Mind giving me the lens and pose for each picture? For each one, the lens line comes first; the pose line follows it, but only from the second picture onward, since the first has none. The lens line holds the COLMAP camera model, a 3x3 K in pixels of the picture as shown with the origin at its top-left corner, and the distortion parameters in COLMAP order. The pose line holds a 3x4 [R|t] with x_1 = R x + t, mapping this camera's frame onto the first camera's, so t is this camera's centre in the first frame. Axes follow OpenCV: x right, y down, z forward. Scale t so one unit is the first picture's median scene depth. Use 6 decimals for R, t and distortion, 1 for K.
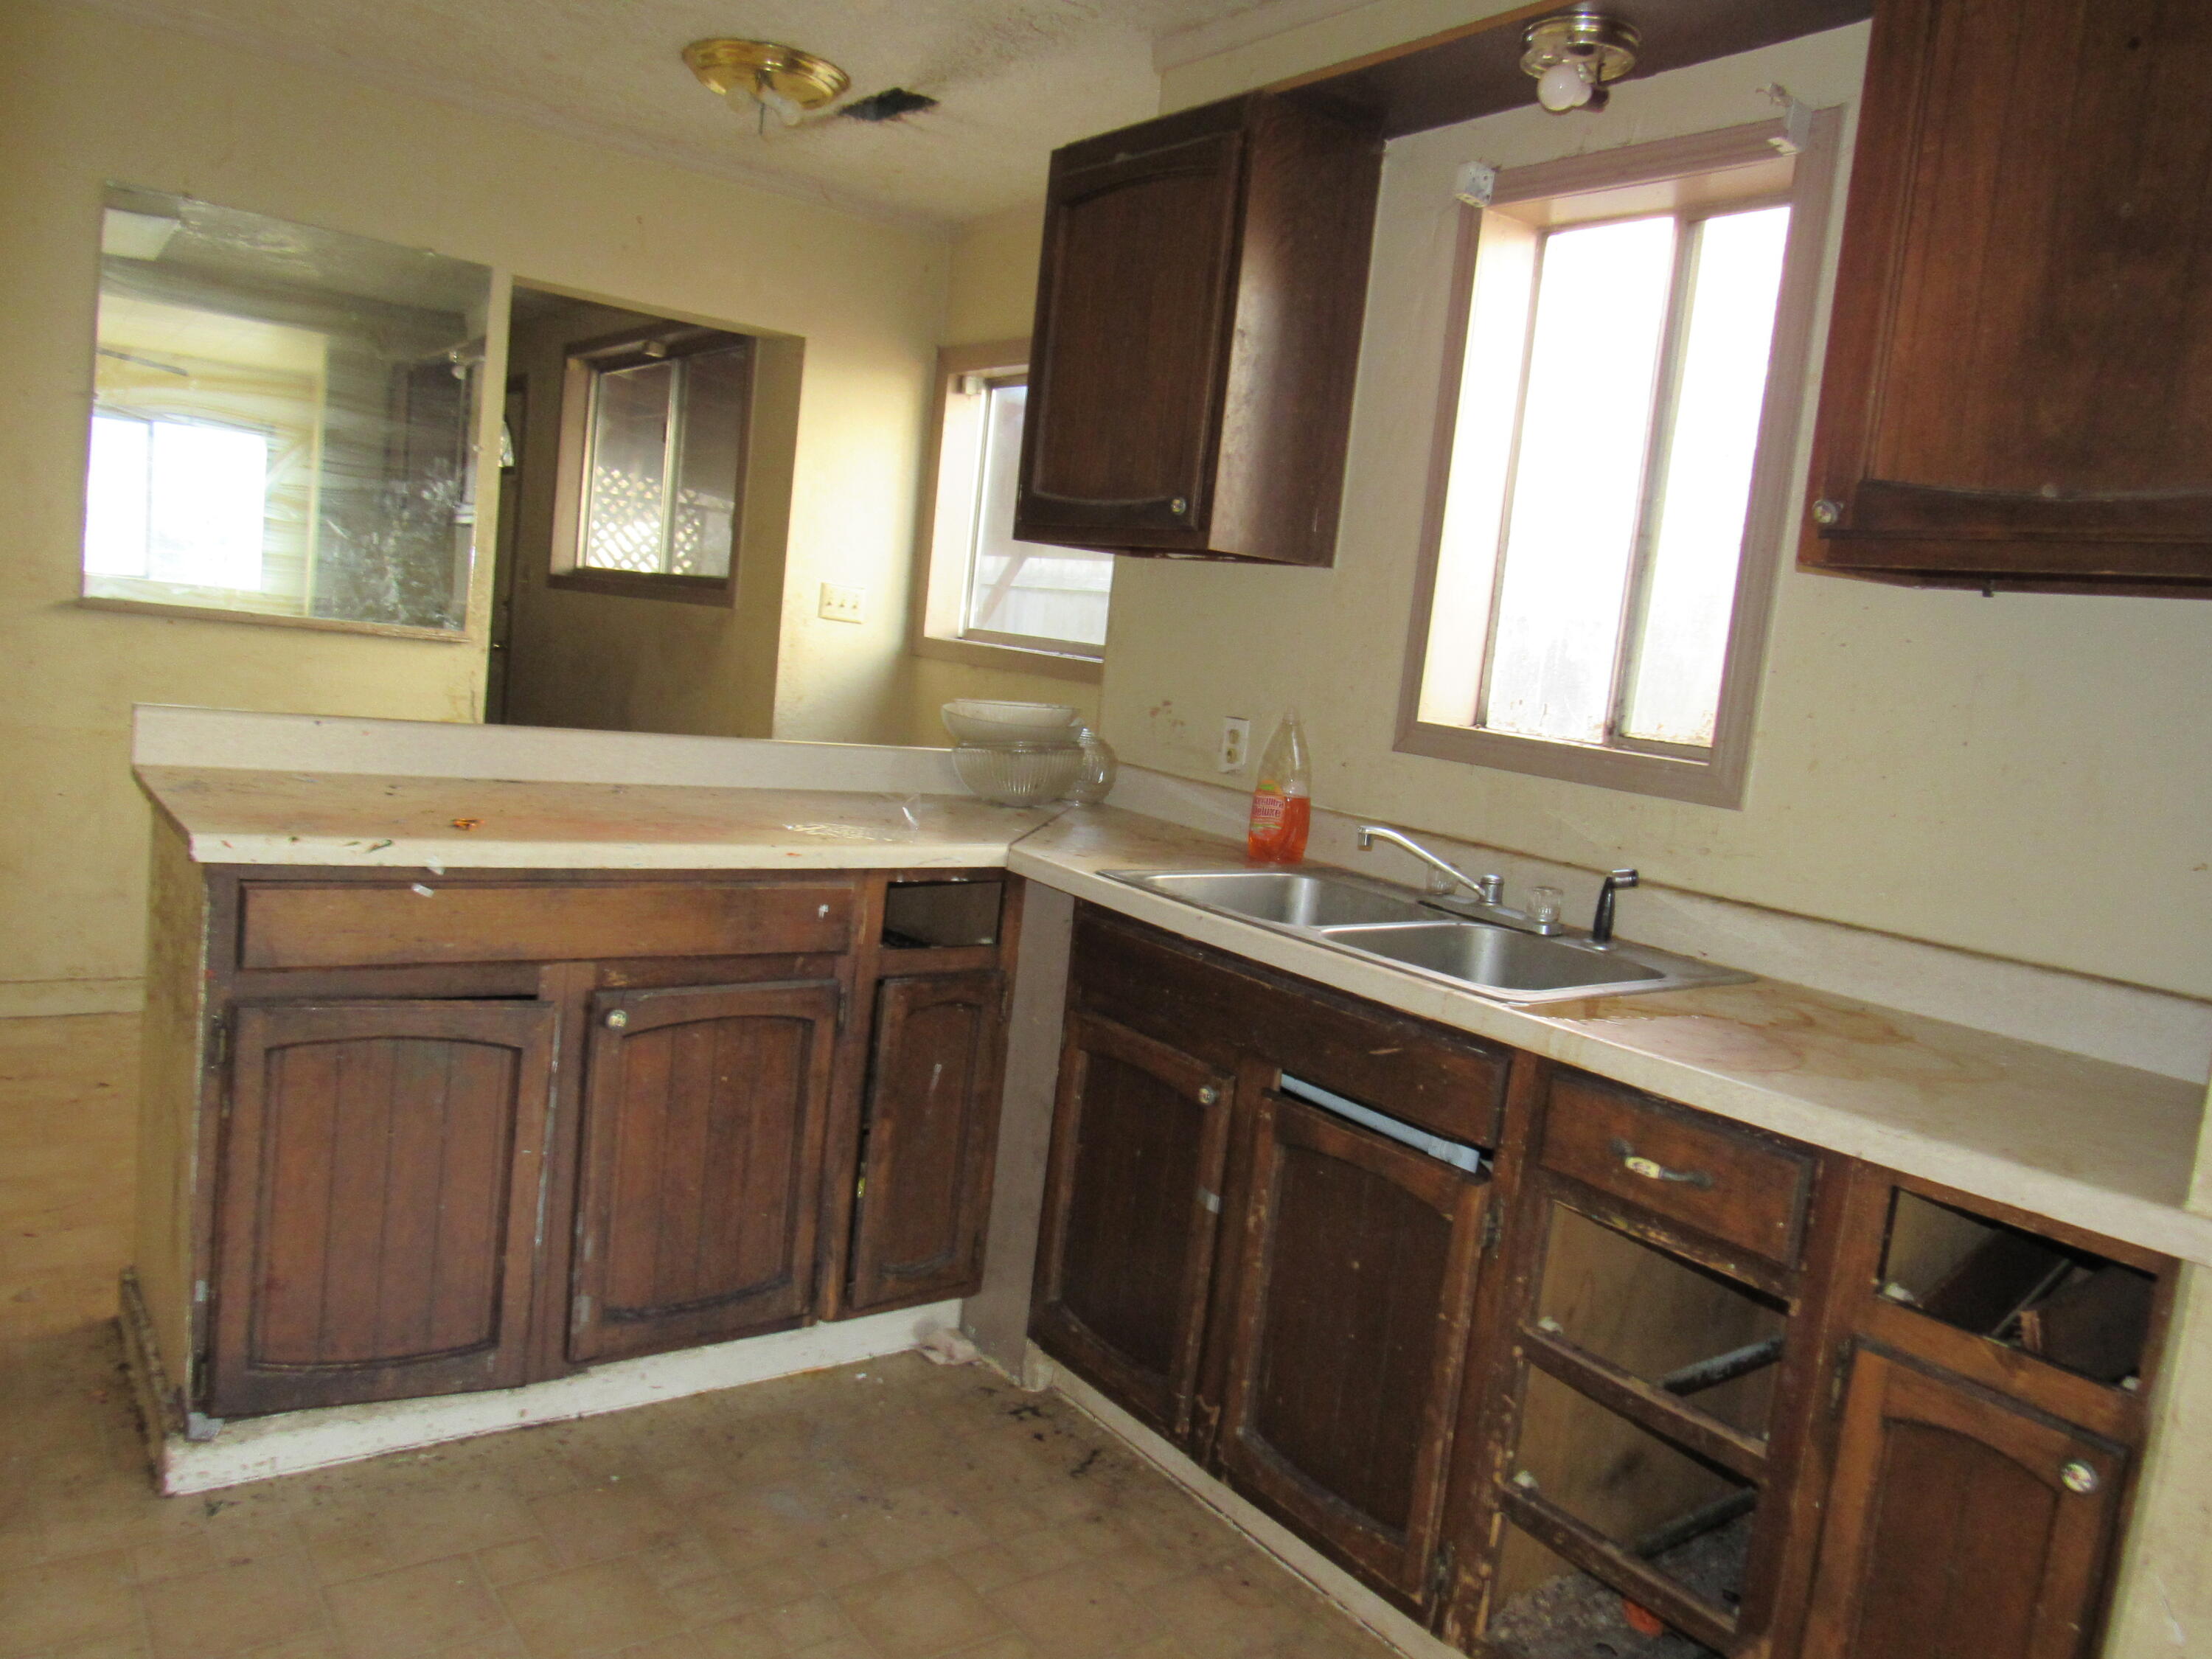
lens RADIAL K [[1588.3, 0, 1106.0], [0, 1588.3, 829.5], [0, 0, 1]] dist [-0.023327, 0.006644]
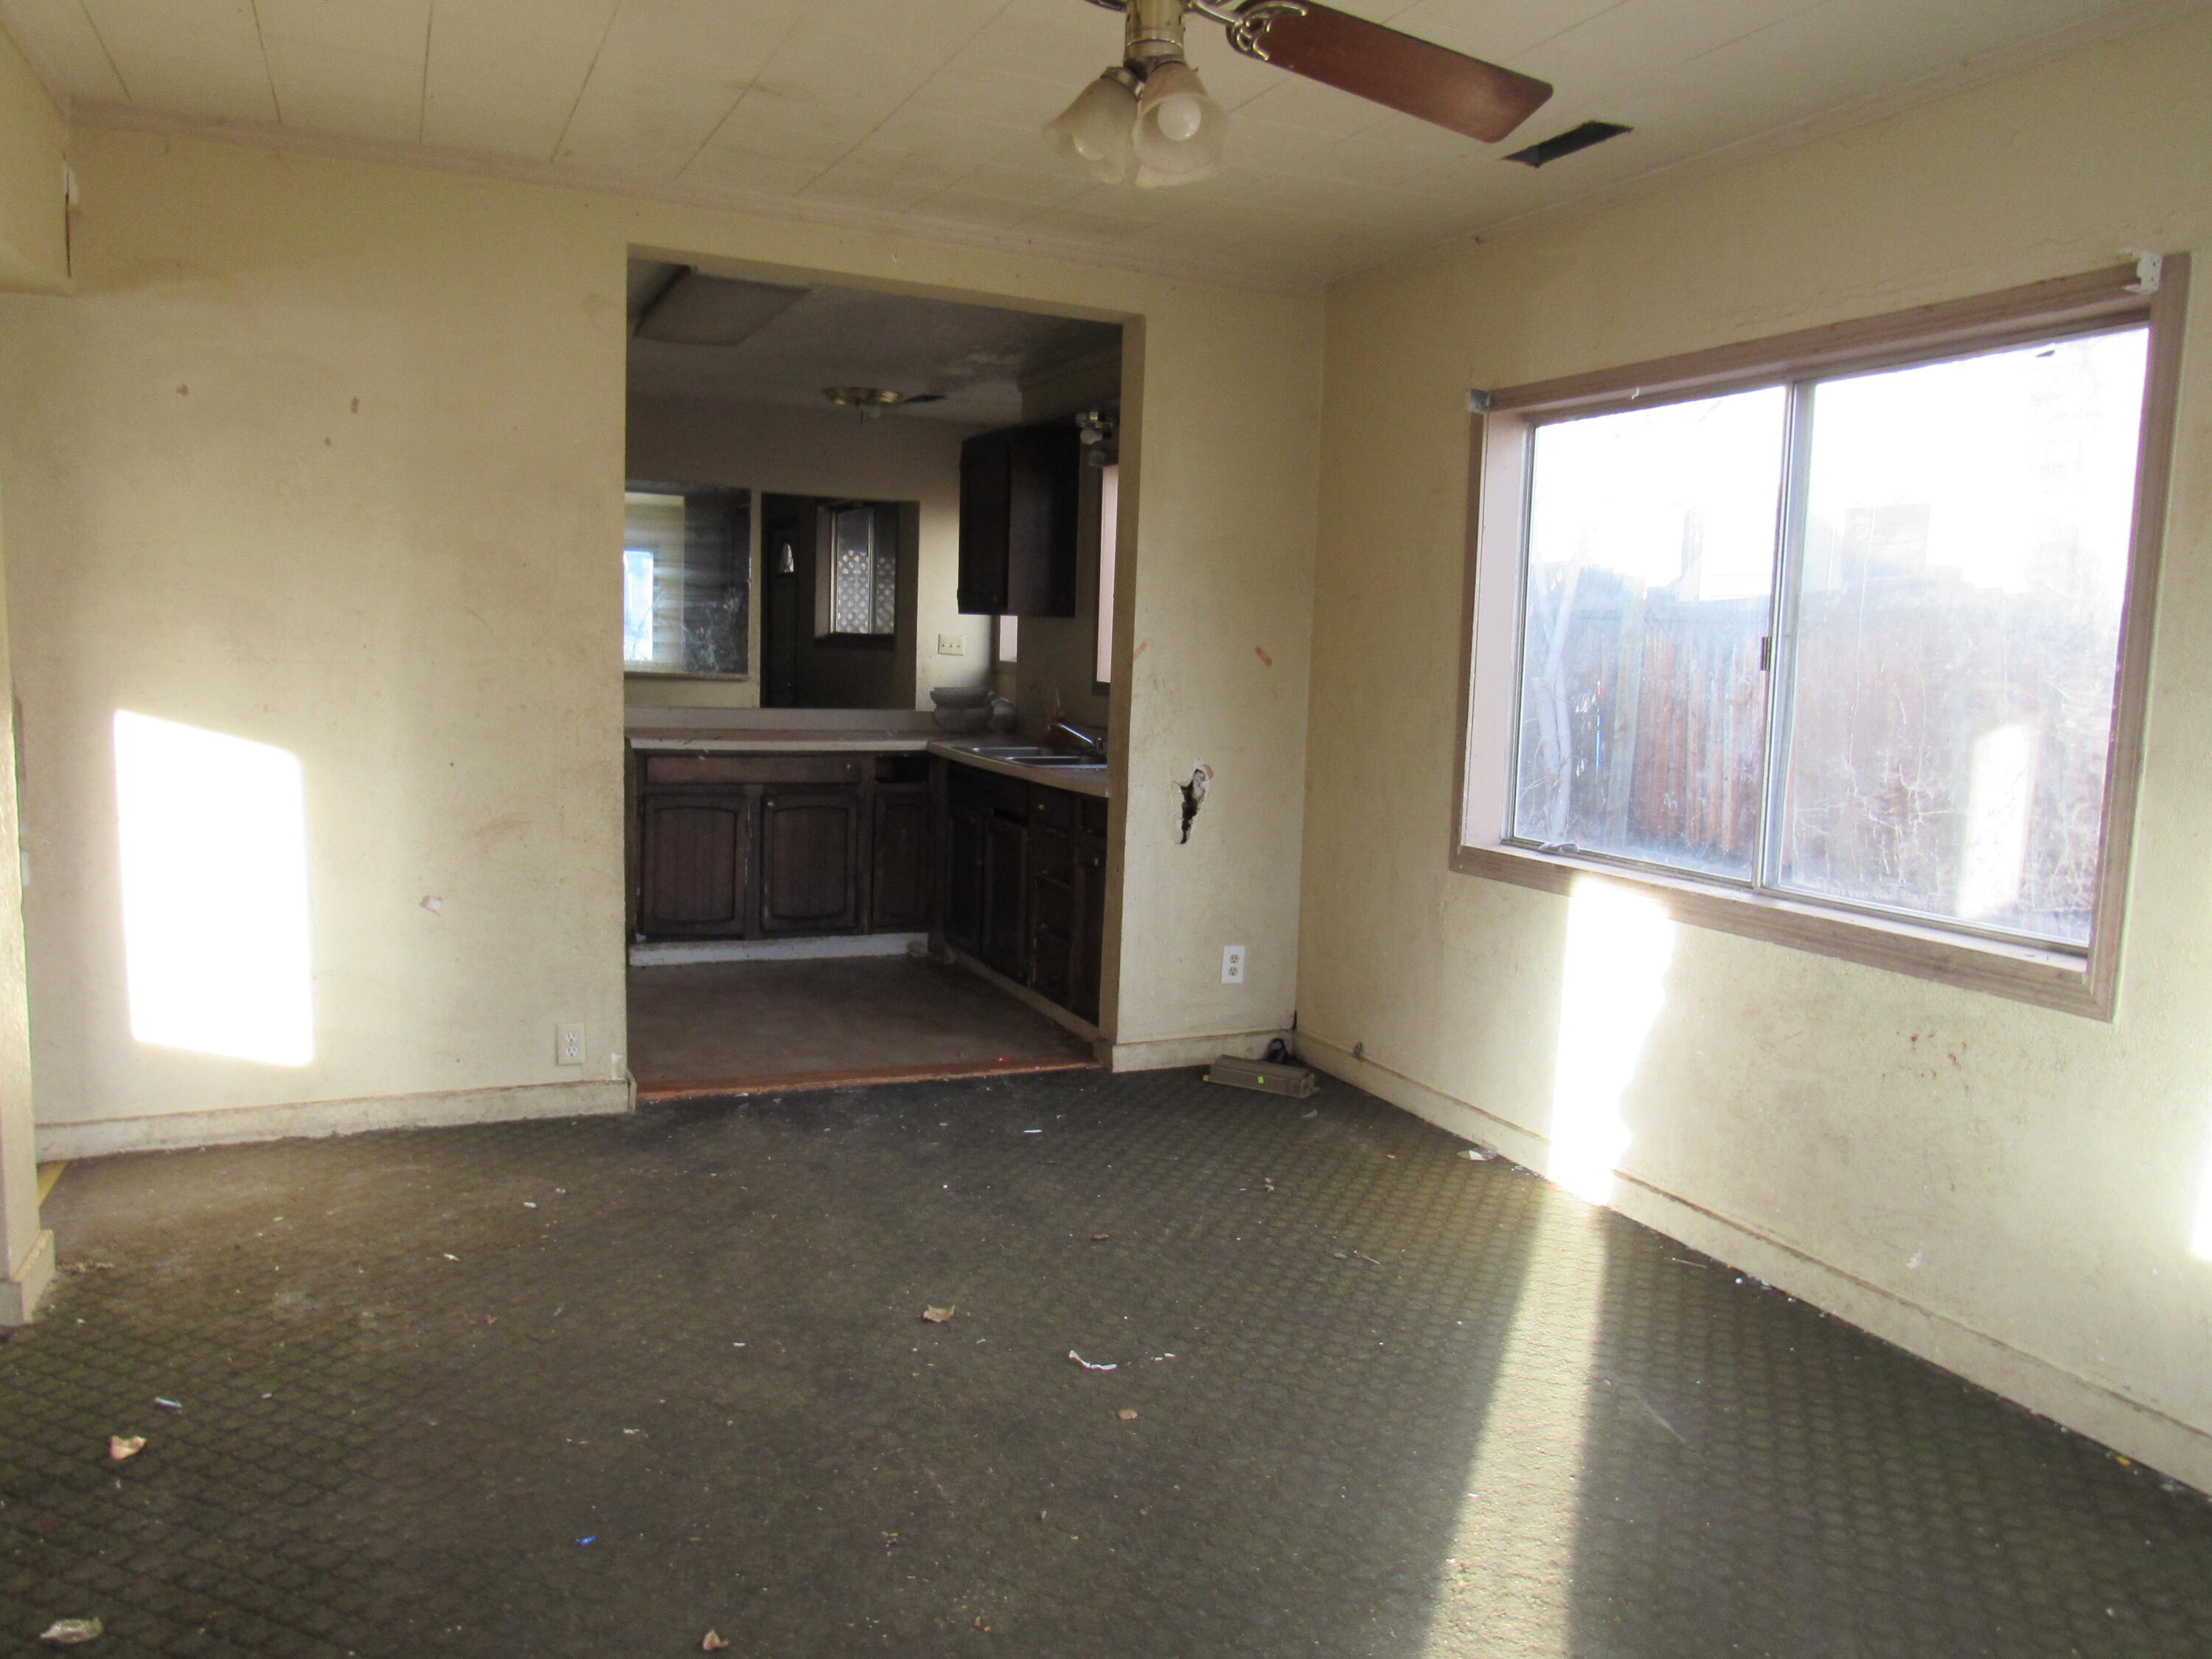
lens RADIAL K [[1588.3, 0, 1106.0], [0, 1588.3, 829.5], [0, 0, 1]] dist [-0.023327, 0.006644]
pose [[0.974382, -0.049441, -0.219399, 0.793890], [0.046581, 0.998749, -0.018191, 0.218732], [0.220024, 0.007505, 0.975466, -1.445132]]
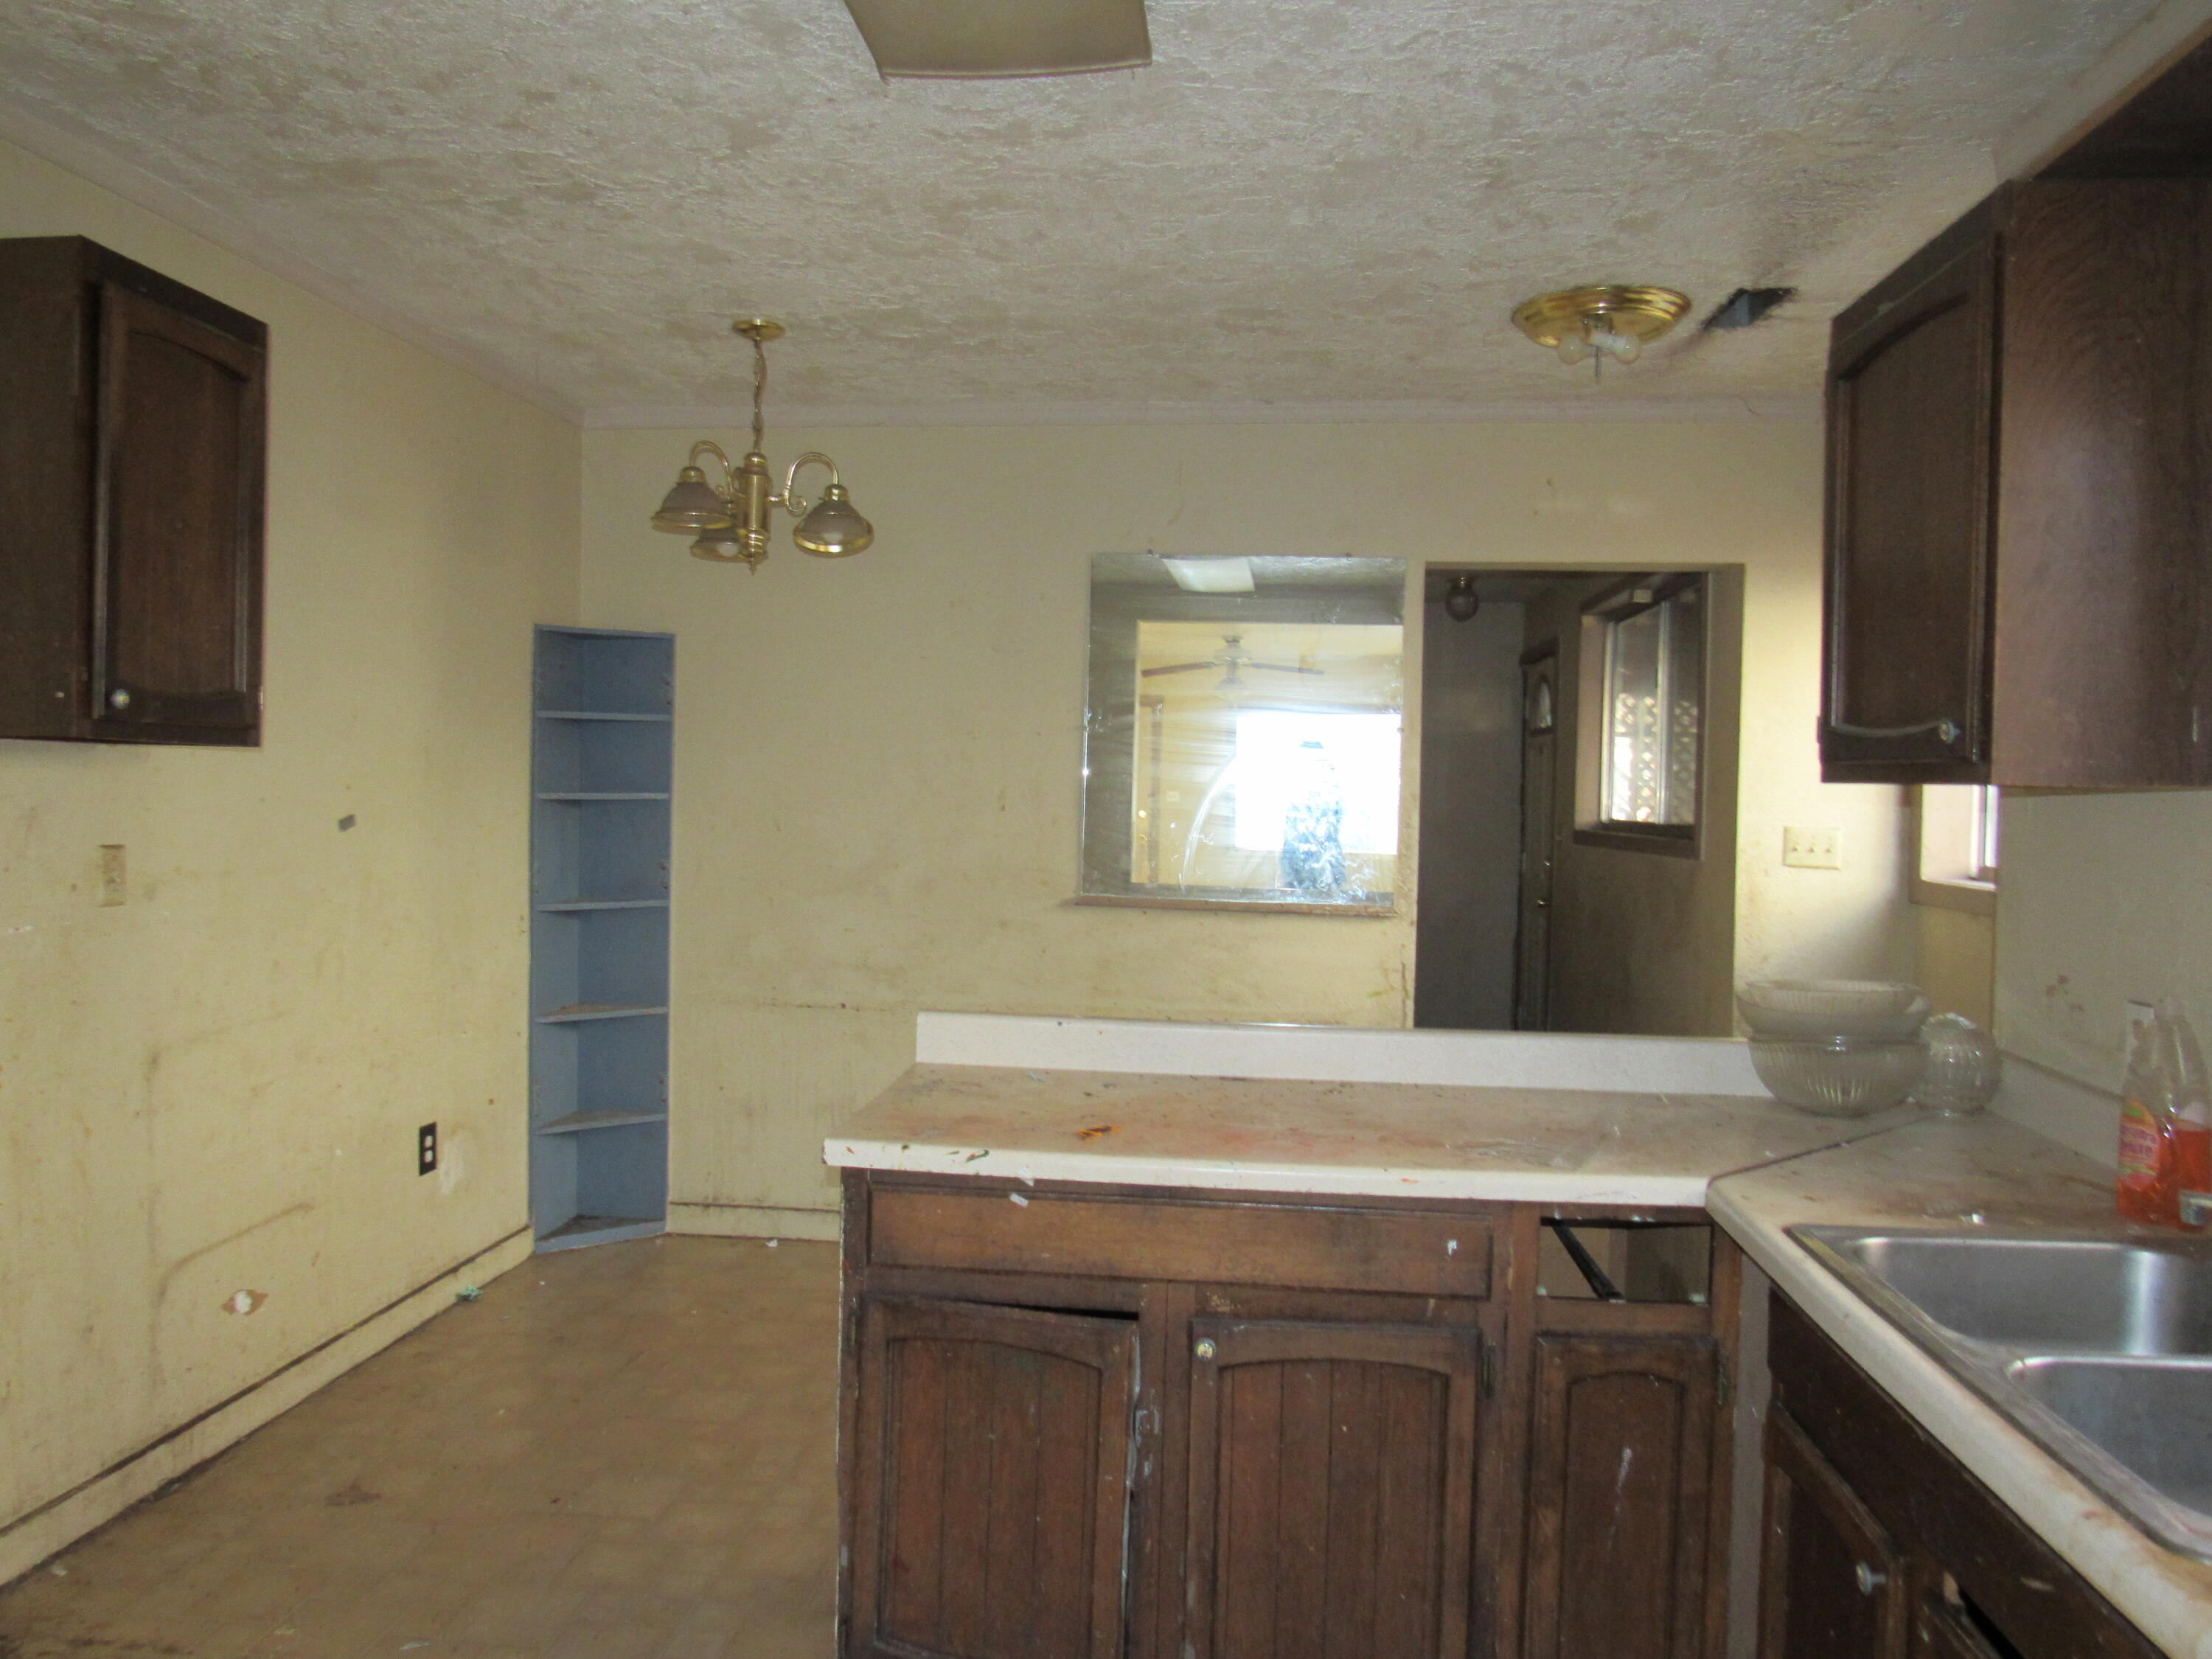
lens RADIAL K [[1588.3, 0, 1106.0], [0, 1588.3, 829.5], [0, 0, 1]] dist [-0.023327, 0.006644]
pose [[0.734078, -0.077269, -0.674654, 0.280509], [-0.021303, 0.990396, -0.136611, -0.051856], [0.678731, 0.114655, 0.725382, 0.211073]]
